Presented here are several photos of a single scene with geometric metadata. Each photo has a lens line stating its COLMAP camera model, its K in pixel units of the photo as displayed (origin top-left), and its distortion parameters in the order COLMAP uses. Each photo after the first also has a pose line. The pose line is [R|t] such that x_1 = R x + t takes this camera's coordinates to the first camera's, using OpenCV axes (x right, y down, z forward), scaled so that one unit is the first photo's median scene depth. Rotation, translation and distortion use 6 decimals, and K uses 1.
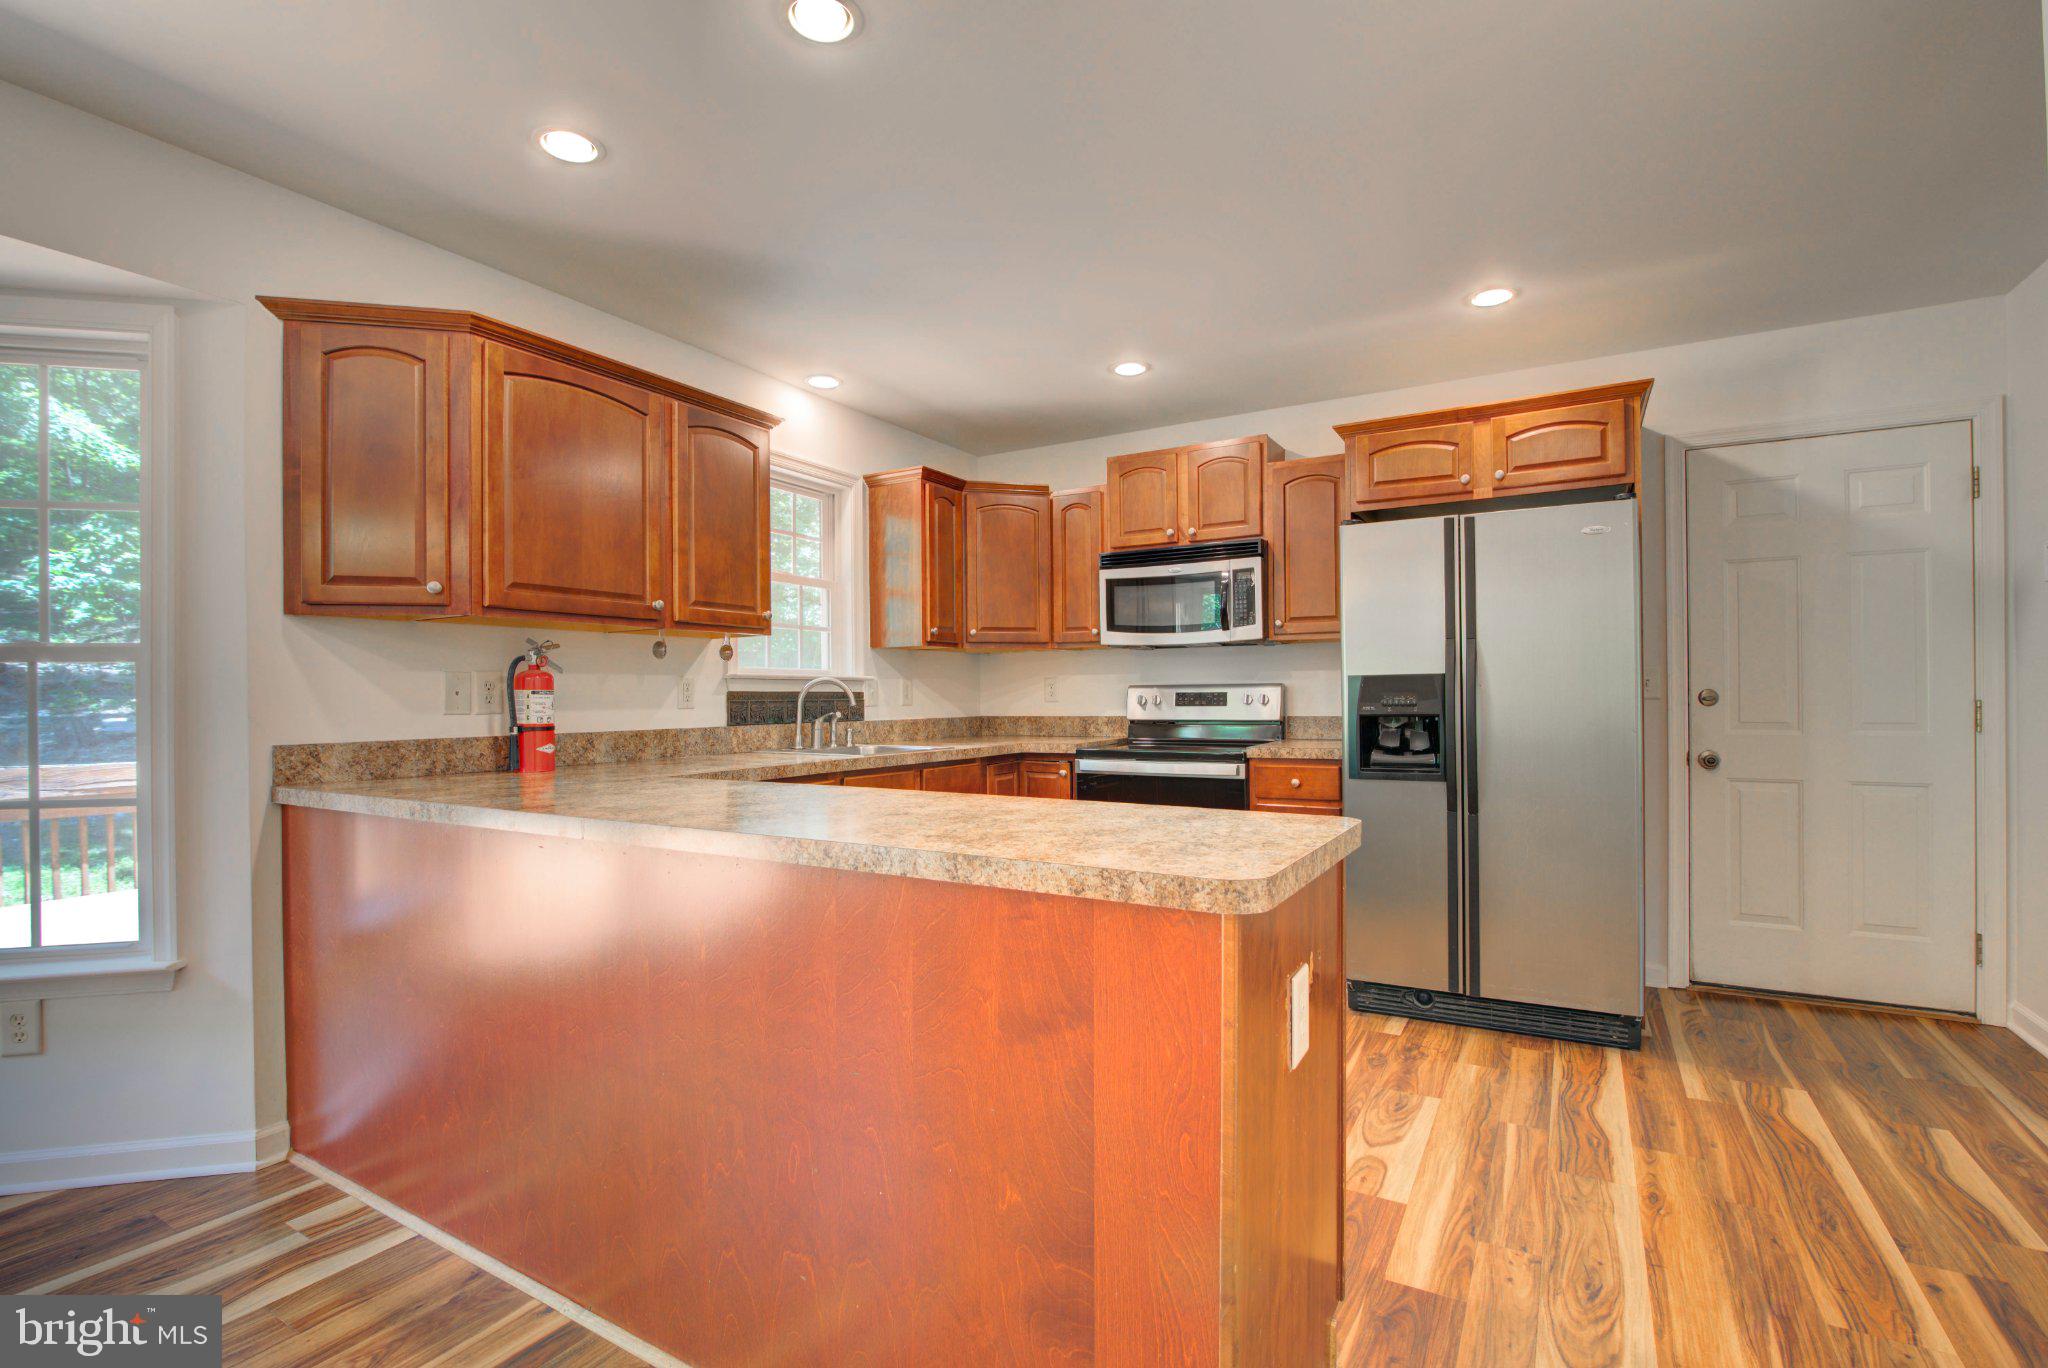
lens RADIAL K [[932.9, 0, 1026.6], [0, 932.9, 694.1], [0, 0, 1]] dist [-0.020920, 0.001904]
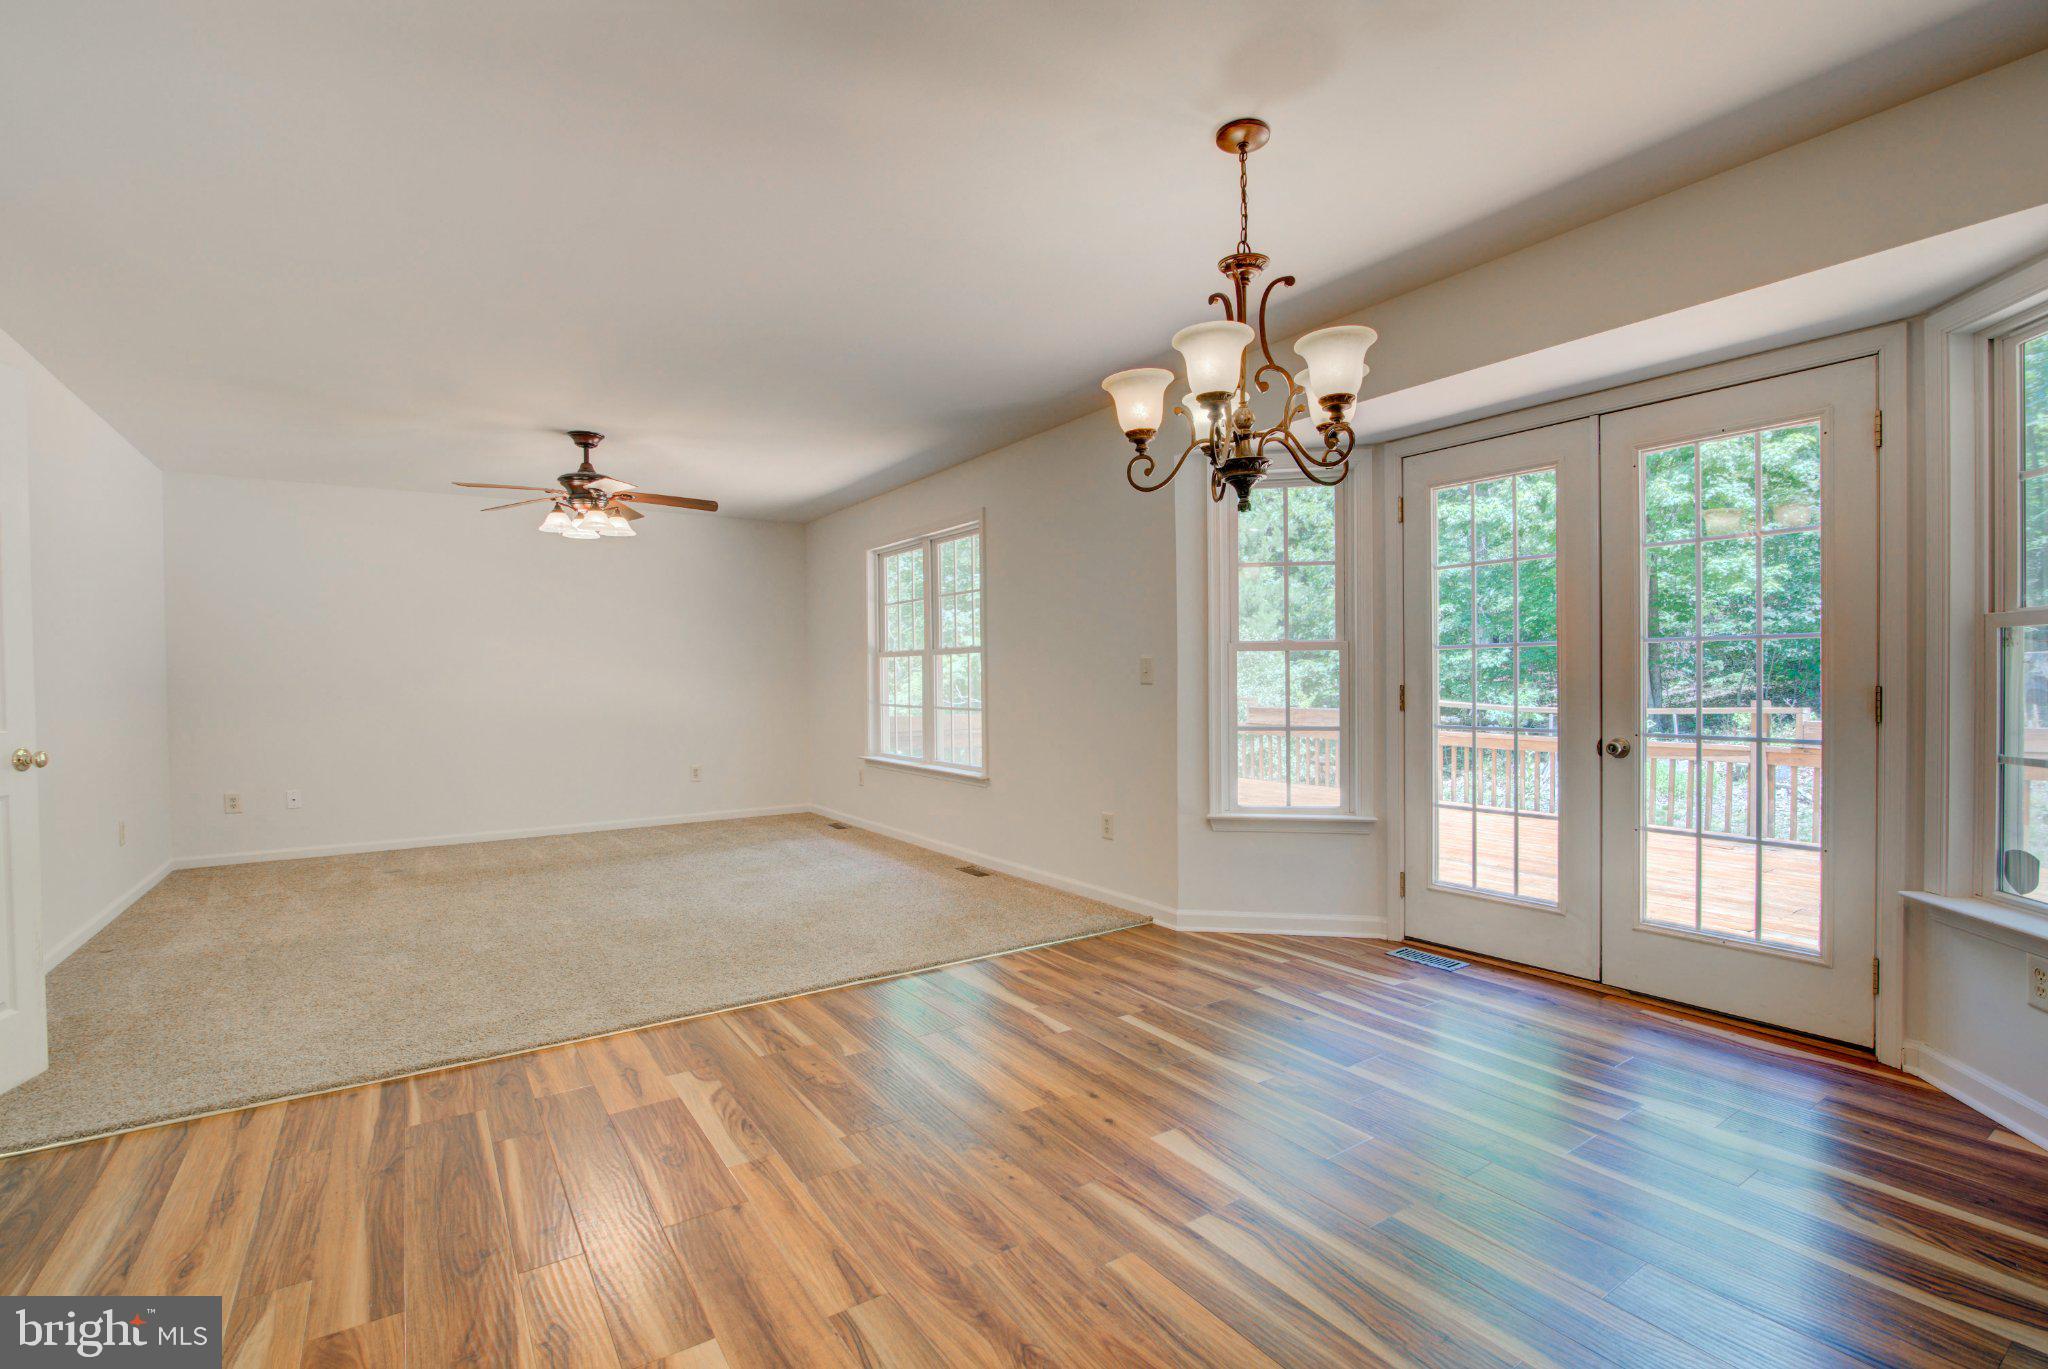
lens RADIAL K [[932.9, 0, 1026.6], [0, 932.9, 694.6], [0, 0, 1]] dist [-0.020920, 0.001904]
pose [[-0.430838, 0.030302, -0.901920, 0.177617], [0.017586, 0.999528, 0.025181, -0.001352], [0.902258, -0.005013, -0.431168, 0.251414]]
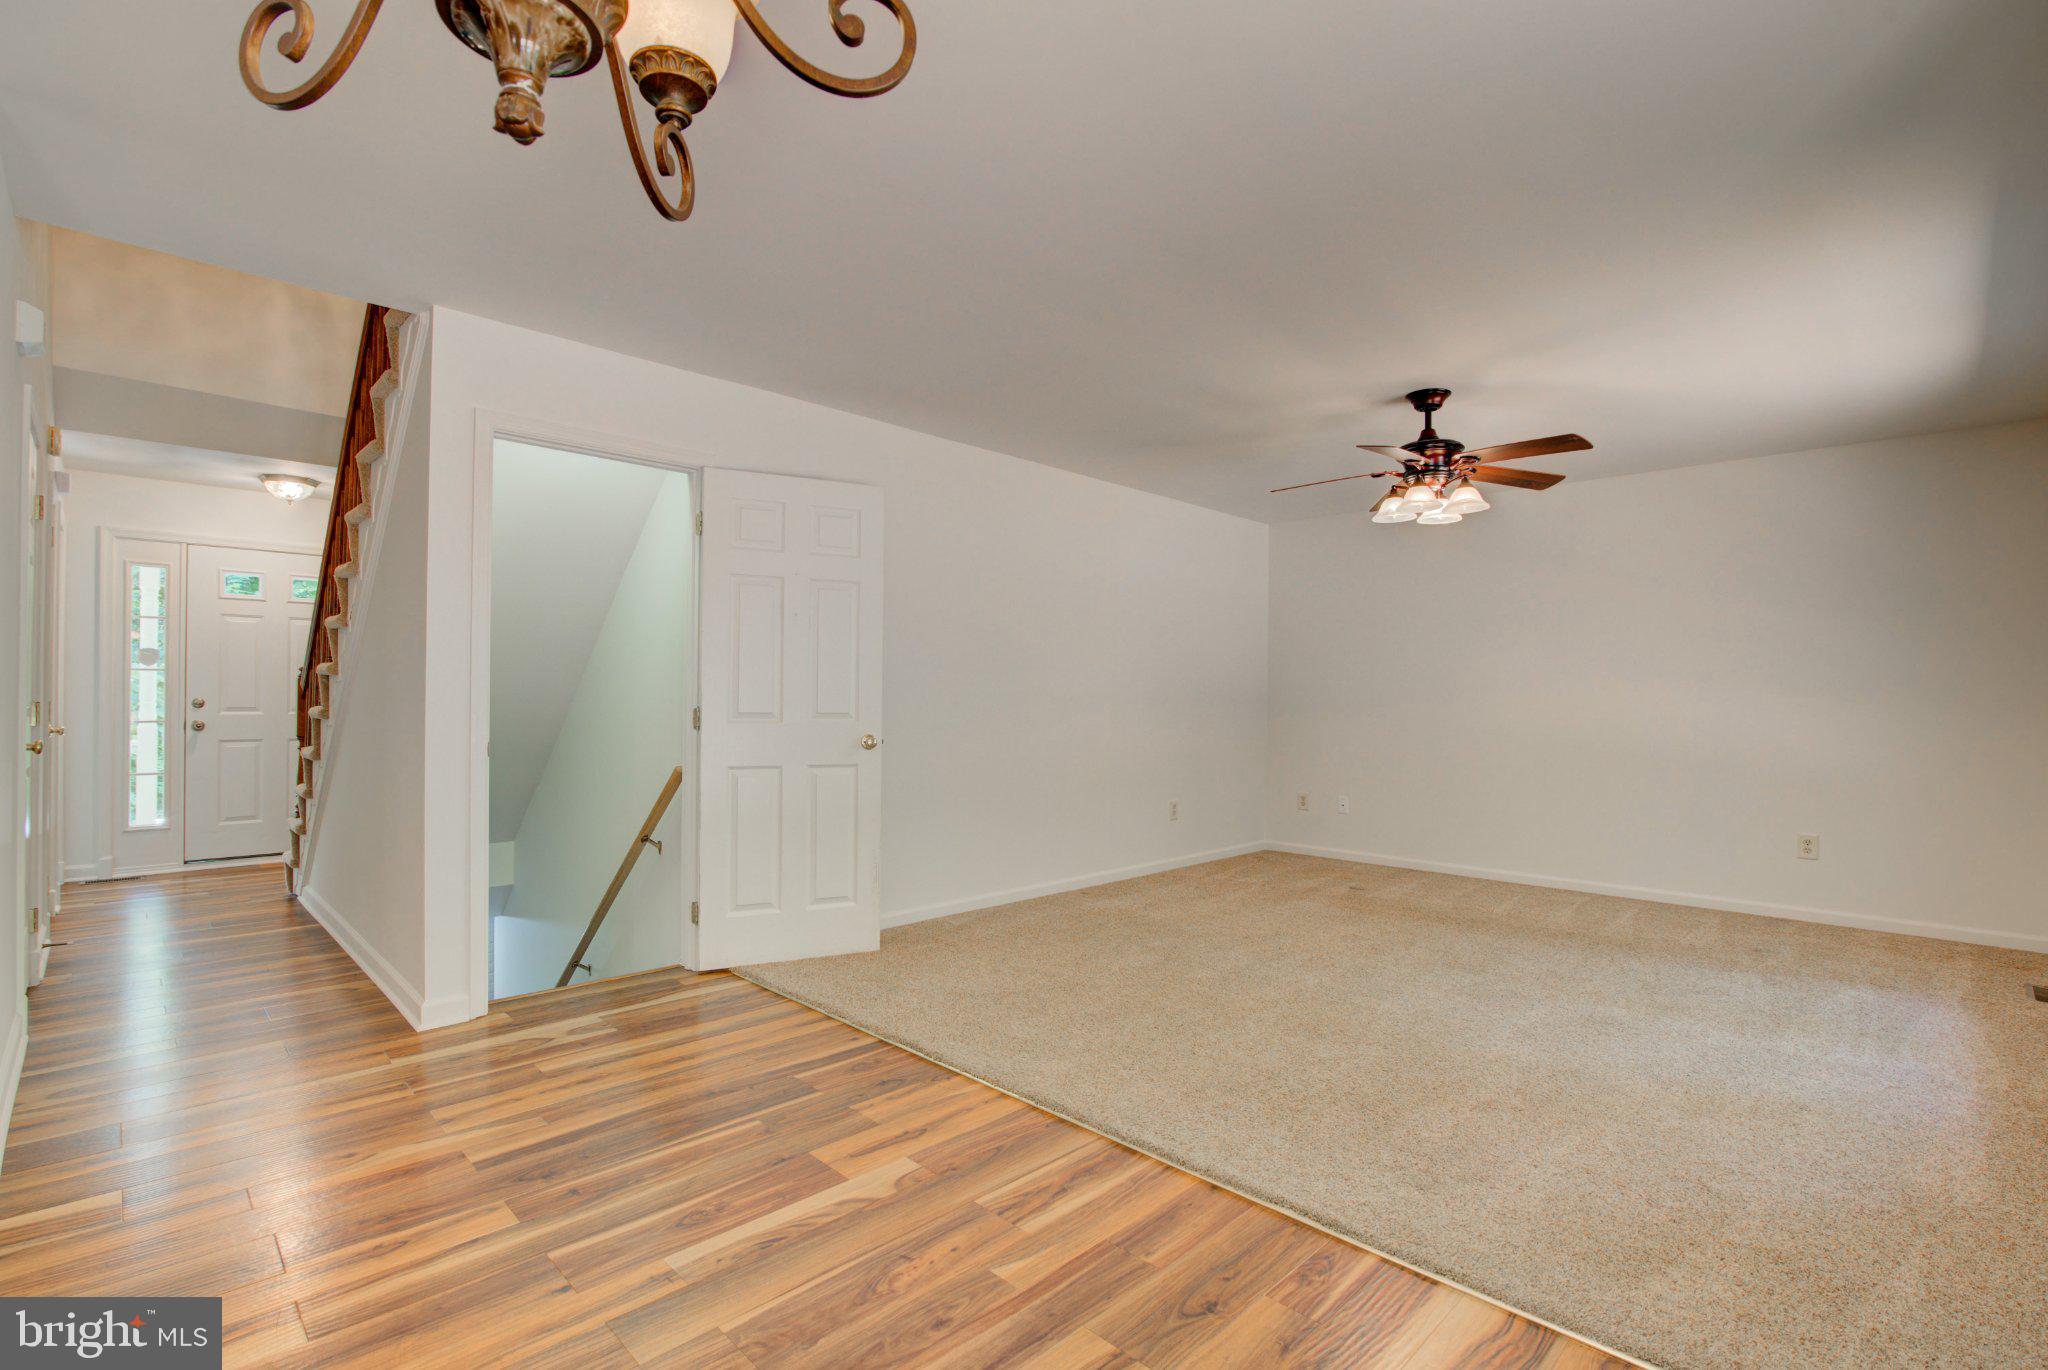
lens RADIAL K [[932.9, 0, 1026.6], [0, 932.9, 695.1], [0, 0, 1]] dist [-0.020920, 0.001904]
pose [[-0.968252, 0.001025, 0.249973, -0.611686], [-0.001304, 0.999957, -0.009151, 0.007757], [-0.249972, -0.009186, -0.968210, 0.267026]]
